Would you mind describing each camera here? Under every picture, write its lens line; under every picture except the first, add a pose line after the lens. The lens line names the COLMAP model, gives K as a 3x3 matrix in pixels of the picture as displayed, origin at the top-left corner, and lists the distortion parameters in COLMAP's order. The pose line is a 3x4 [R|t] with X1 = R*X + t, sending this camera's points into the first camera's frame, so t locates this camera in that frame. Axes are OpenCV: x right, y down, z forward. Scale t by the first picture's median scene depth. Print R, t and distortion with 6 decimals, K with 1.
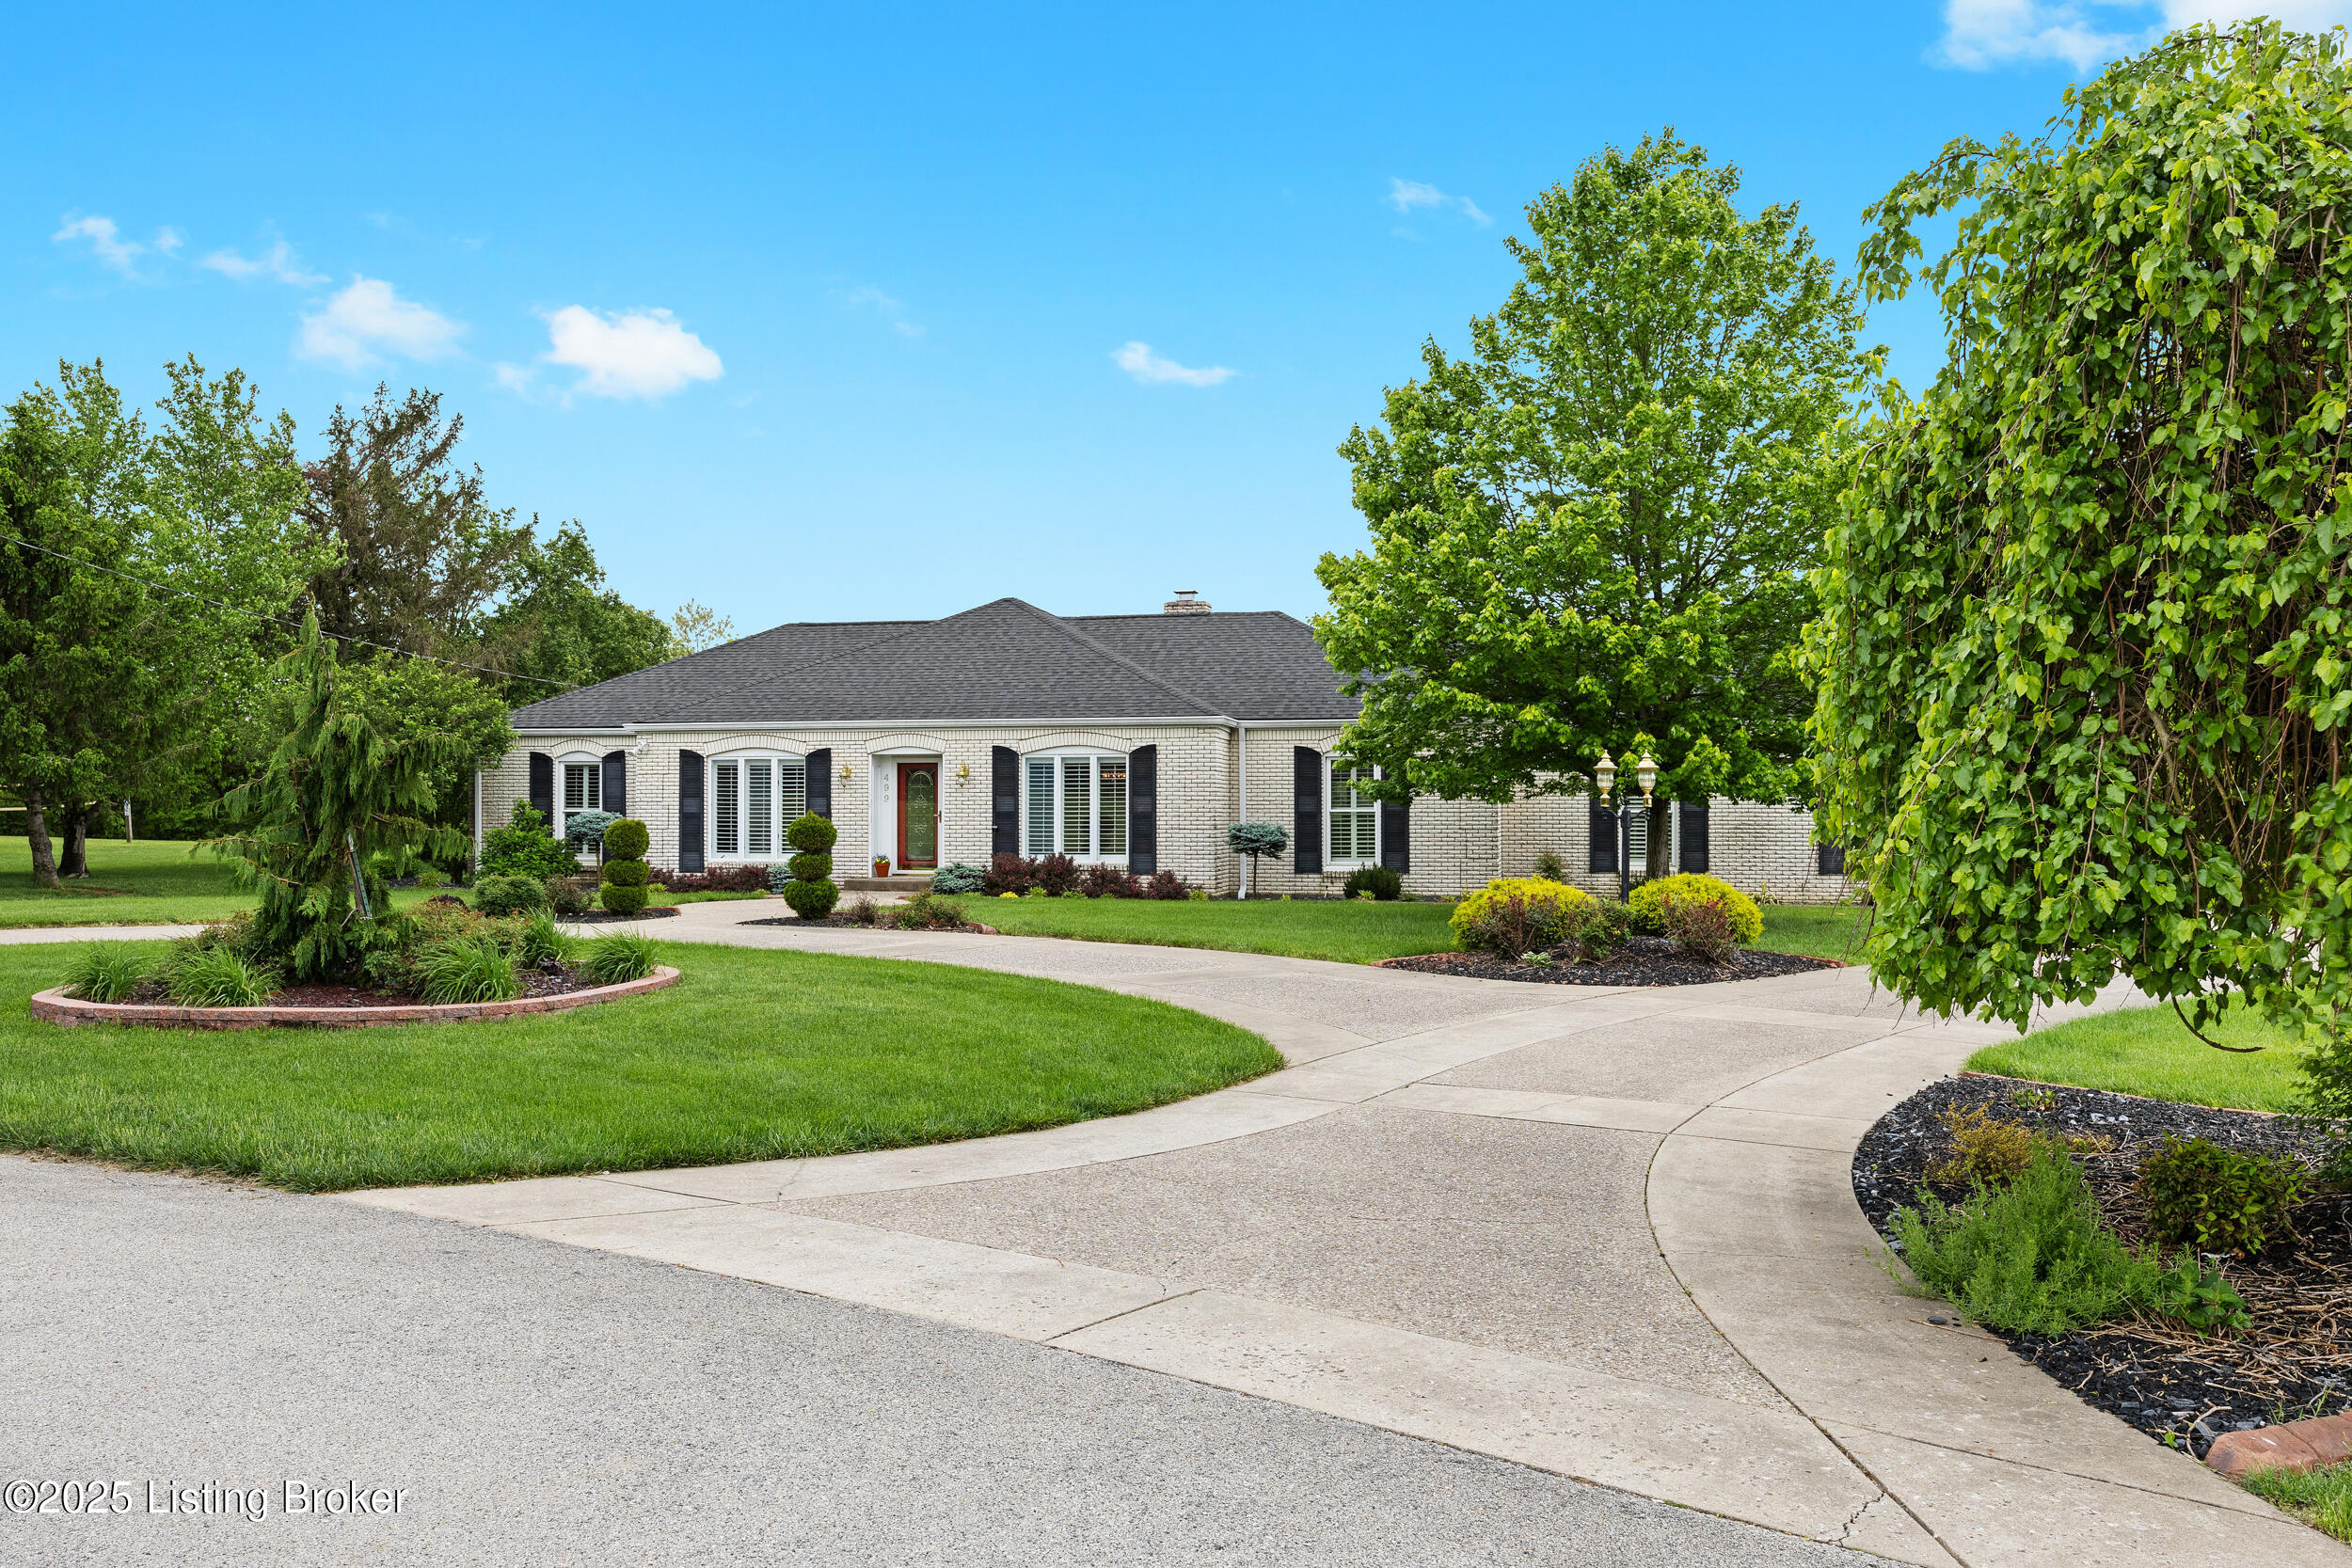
lens RADIAL K [[1862.1, 0, 1191.2], [0, 1862.1, 785.3], [0, 0, 1]] dist [-0.004766, -0.001730]
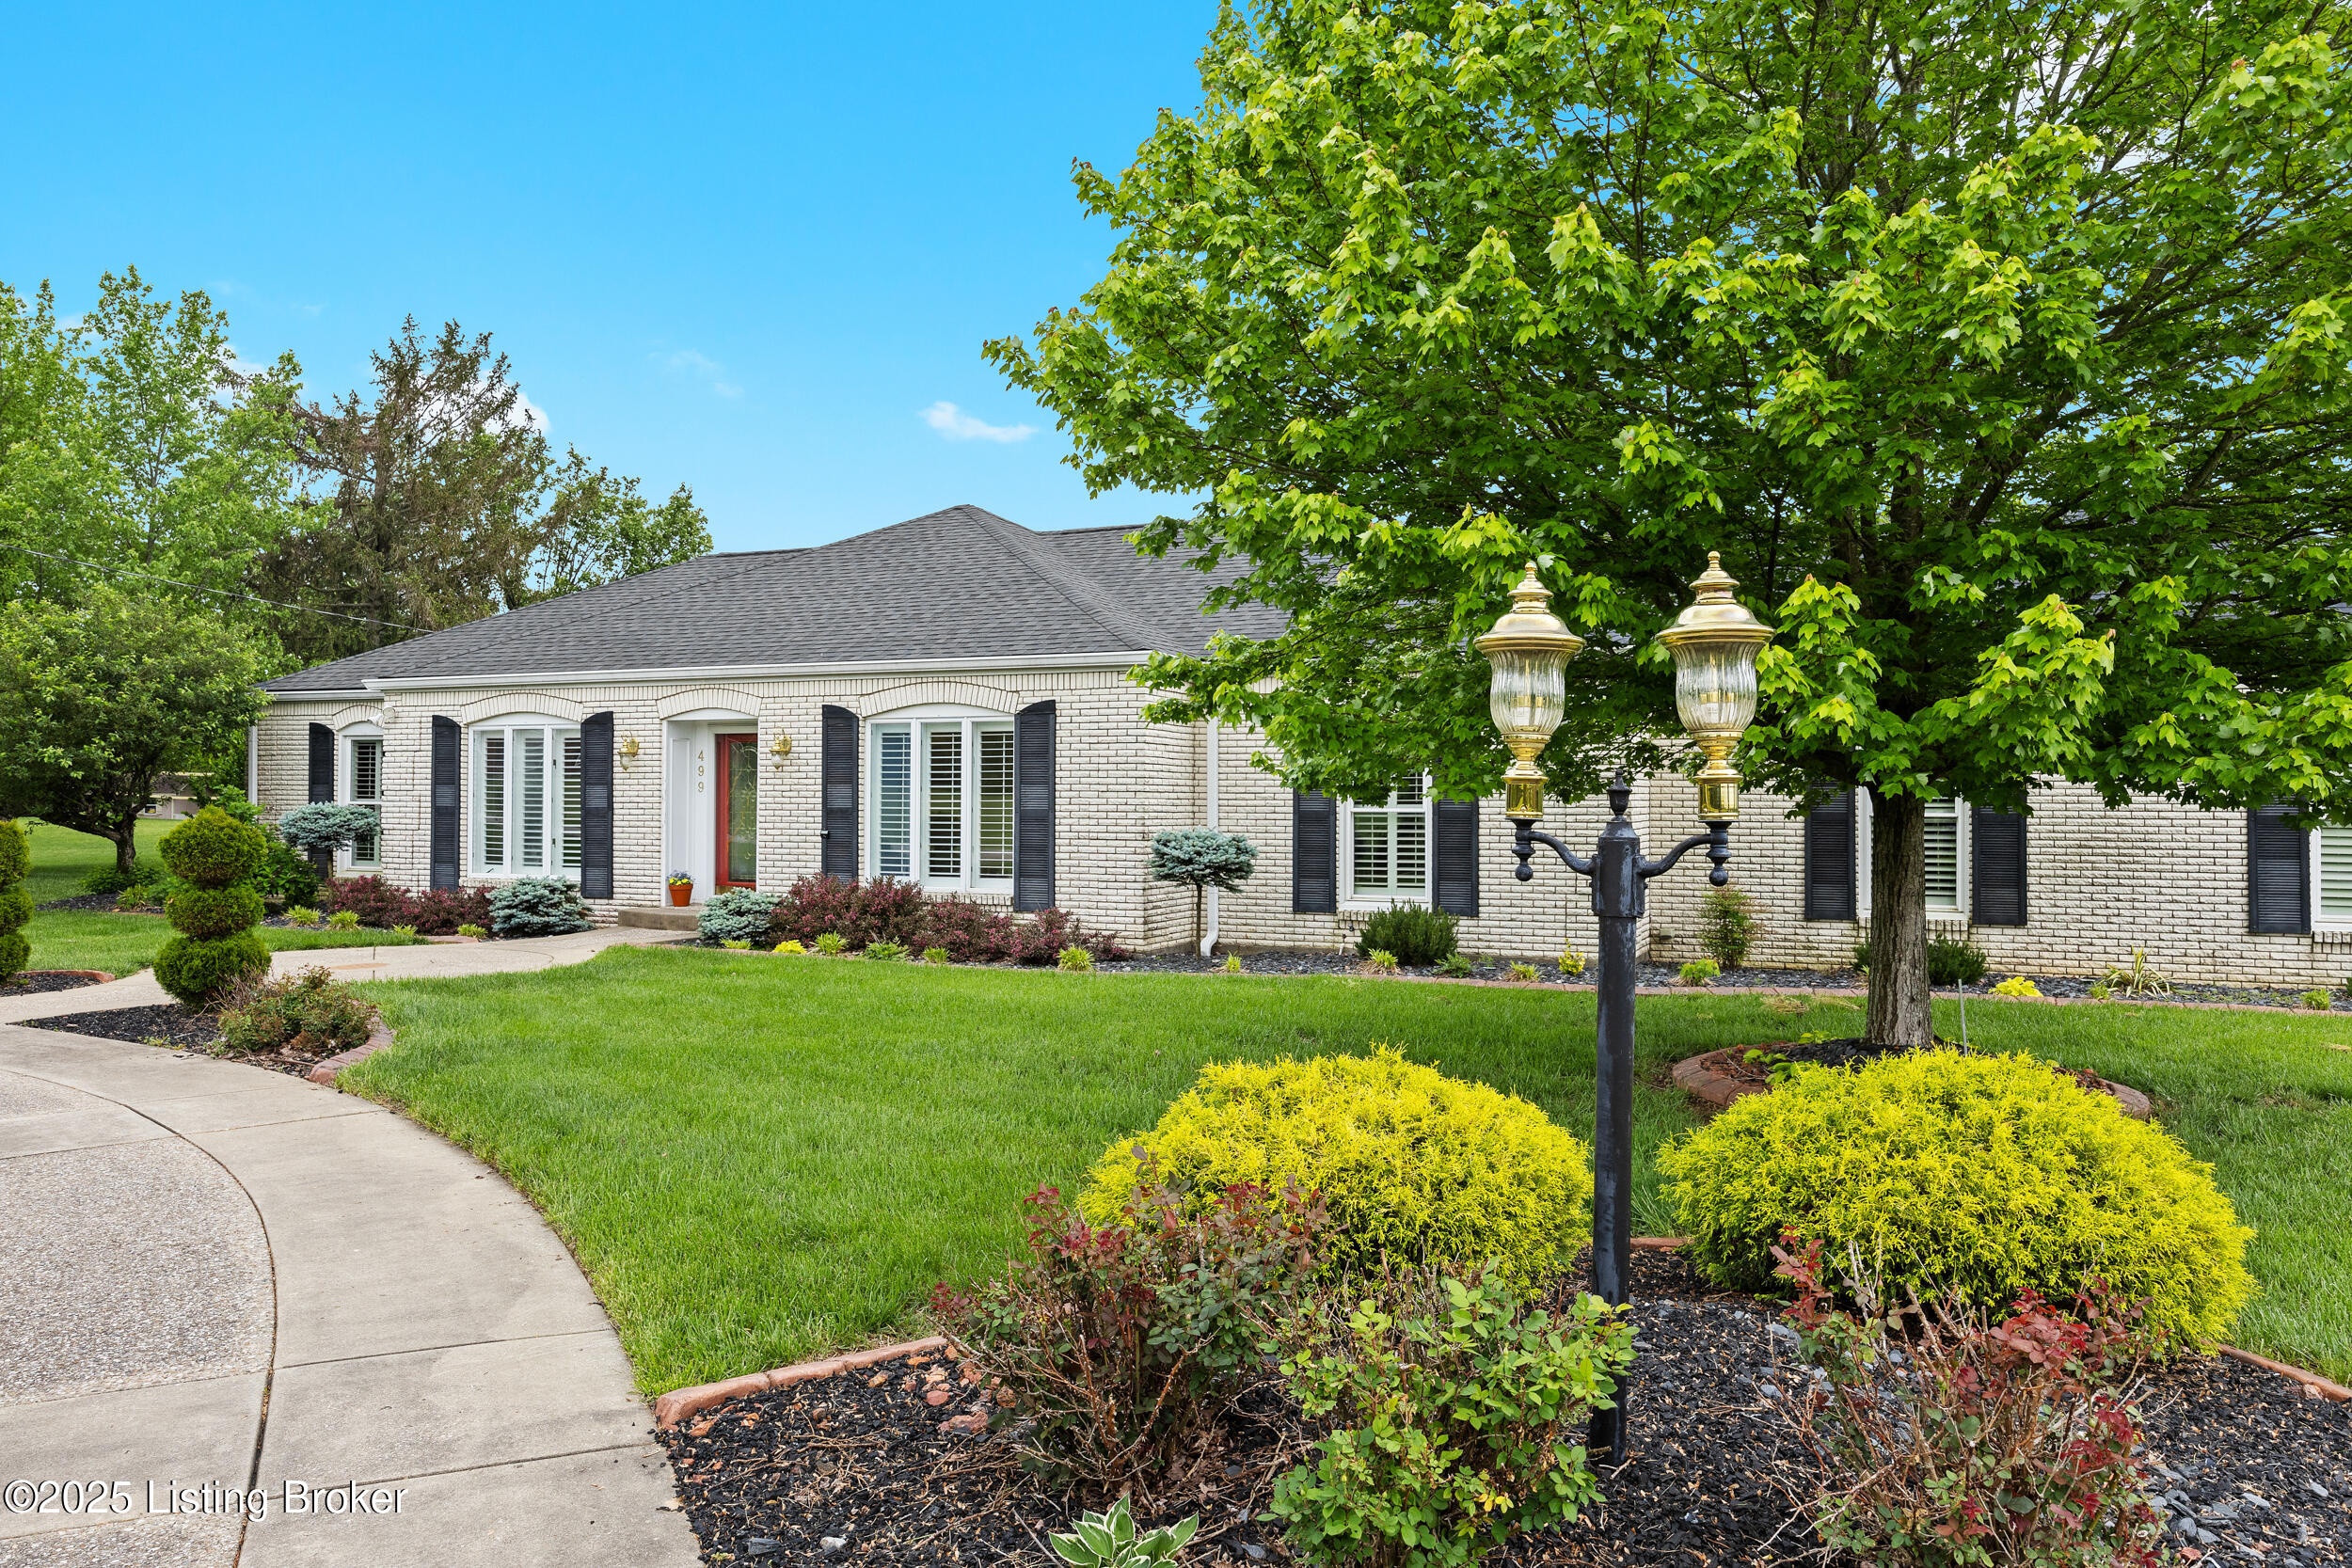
lens RADIAL K [[1654.3, 0, 1209.9], [0, 1654.3, 766.3], [0, 0, 1]] dist [-0.019056, 0.008128]
pose [[0.982171, 0.000662, -0.187990, 0.130395], [-0.002287, 0.999962, -0.008432, 0.004309], [0.187977, 0.008711, 0.982135, 0.469193]]
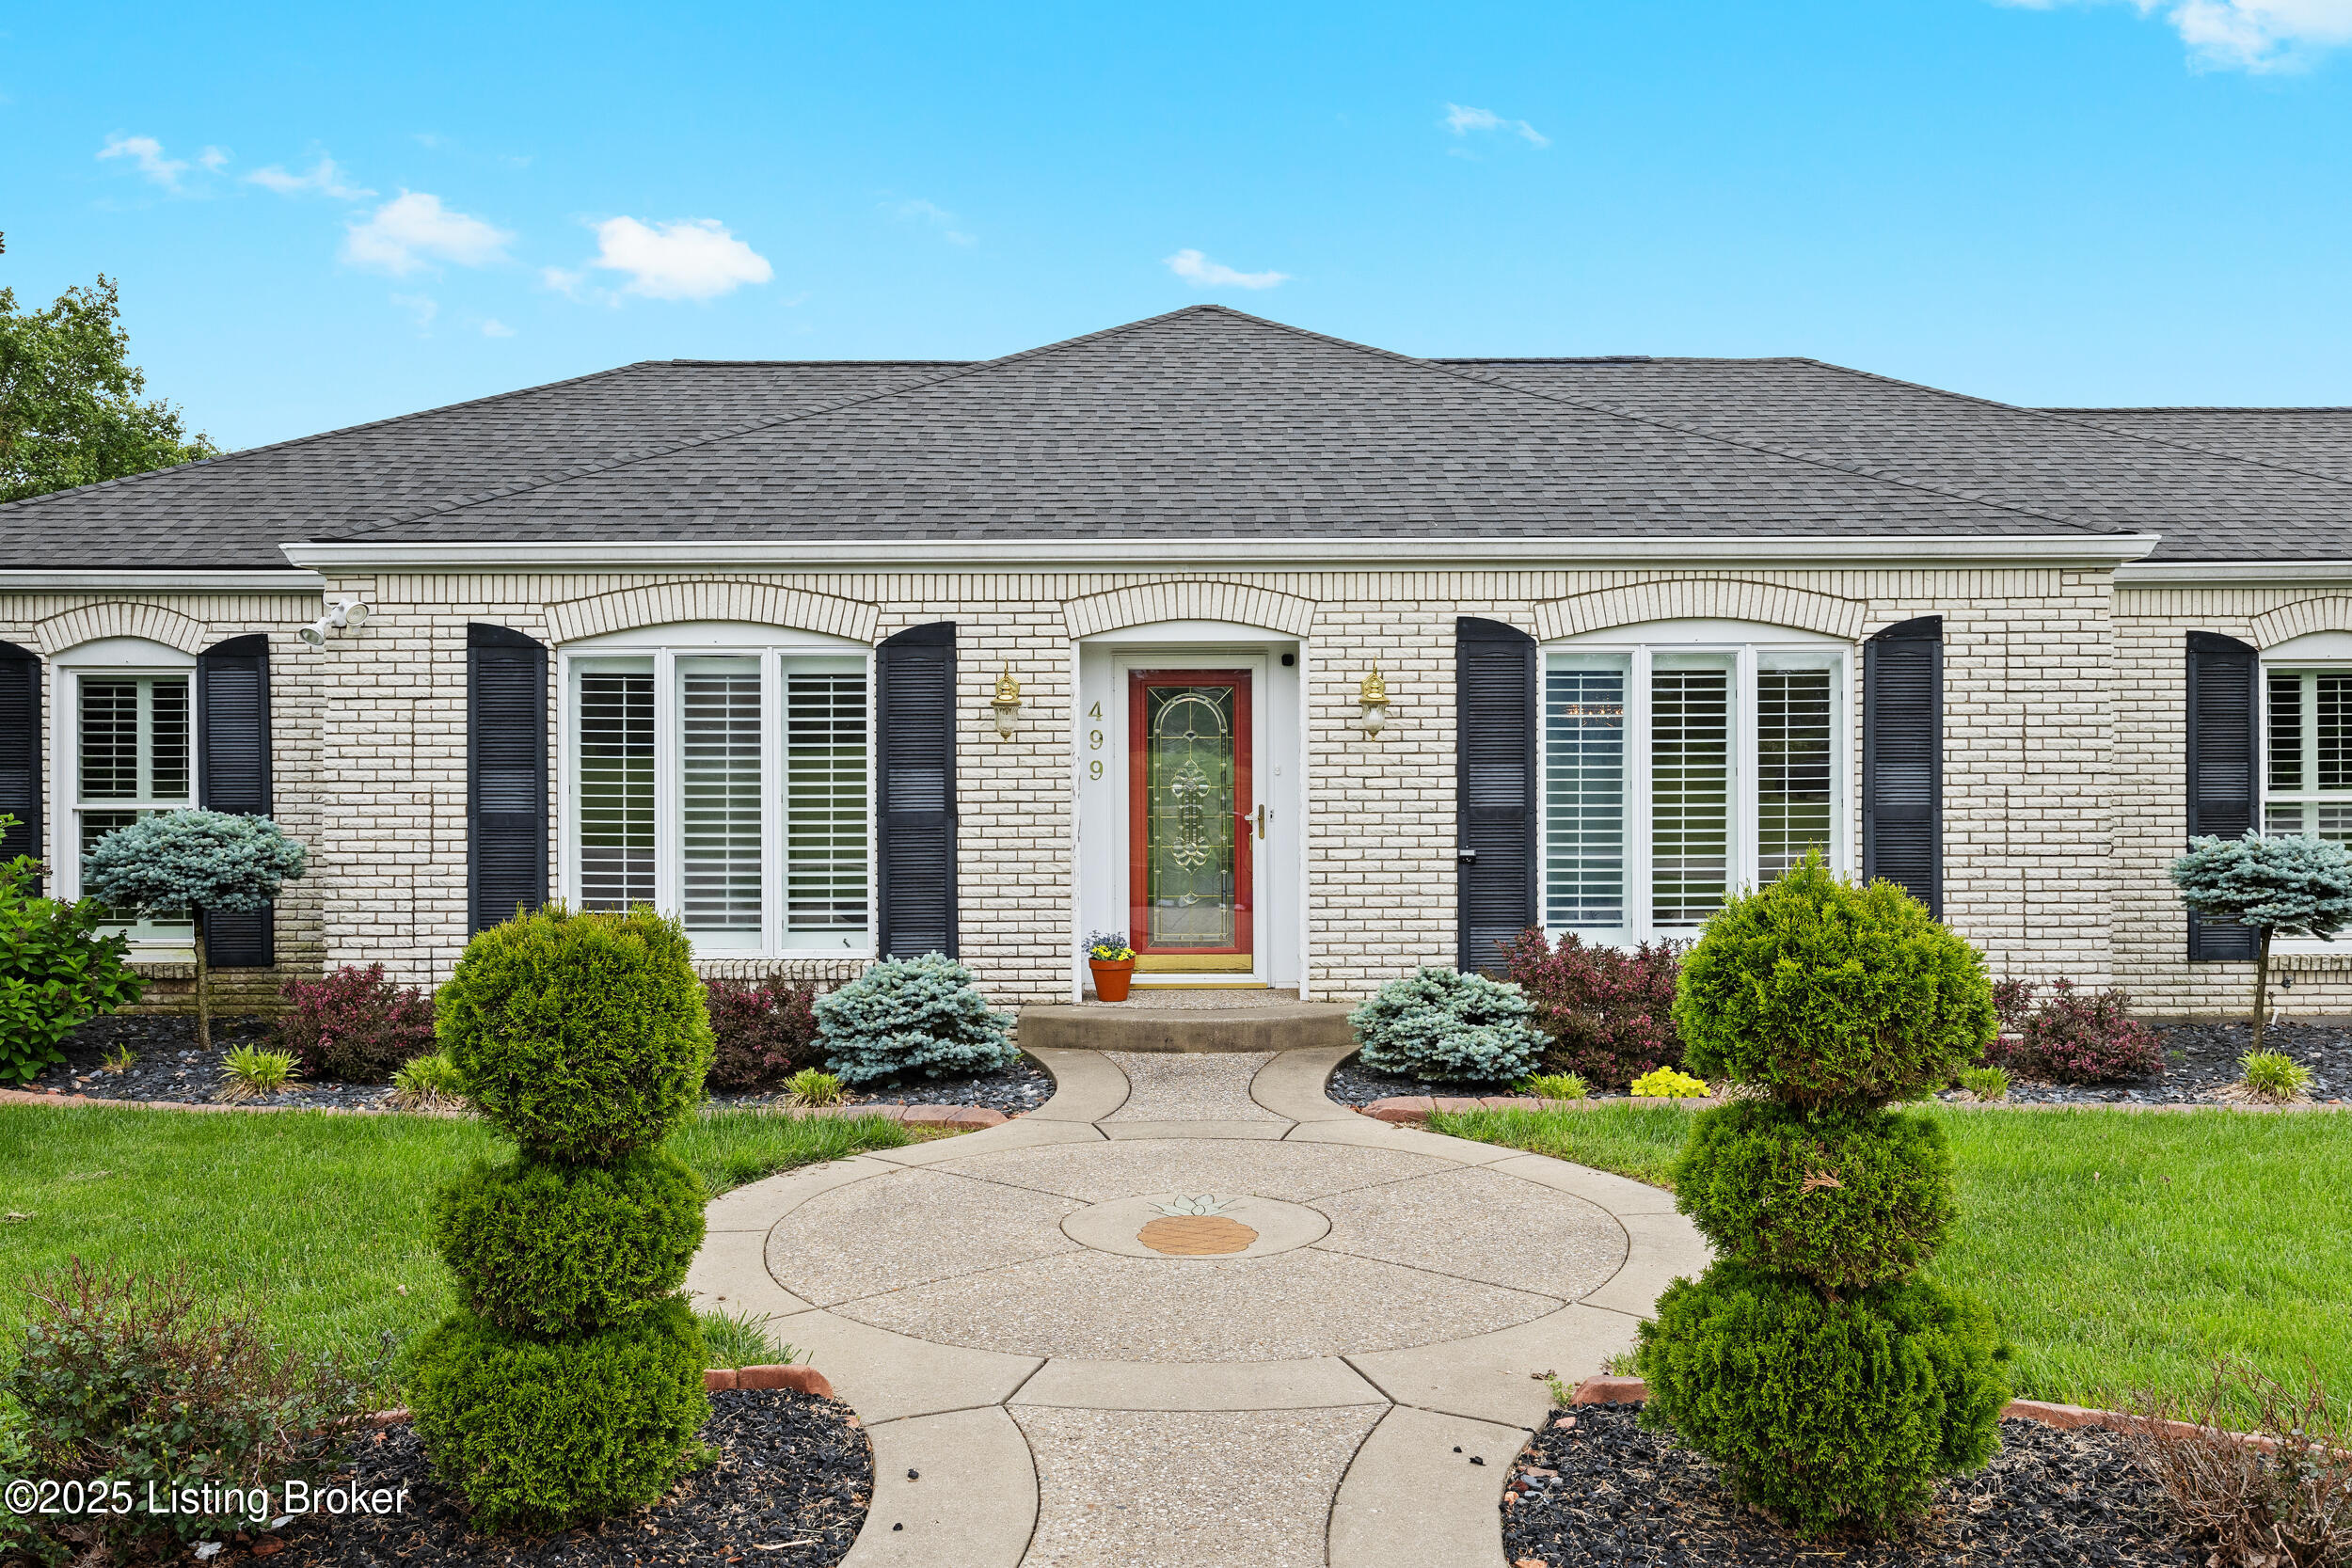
lens RADIAL K [[1862.1, 0, 1168.8], [0, 1862.1, 777.2], [0, 0, 1]] dist [-0.004766, -0.001730]
pose [[0.975588, -0.004816, 0.219554, -0.235036], [0.000864, 0.999836, 0.018090, 0.002104], [-0.219605, -0.017458, 0.975433, 0.675750]]
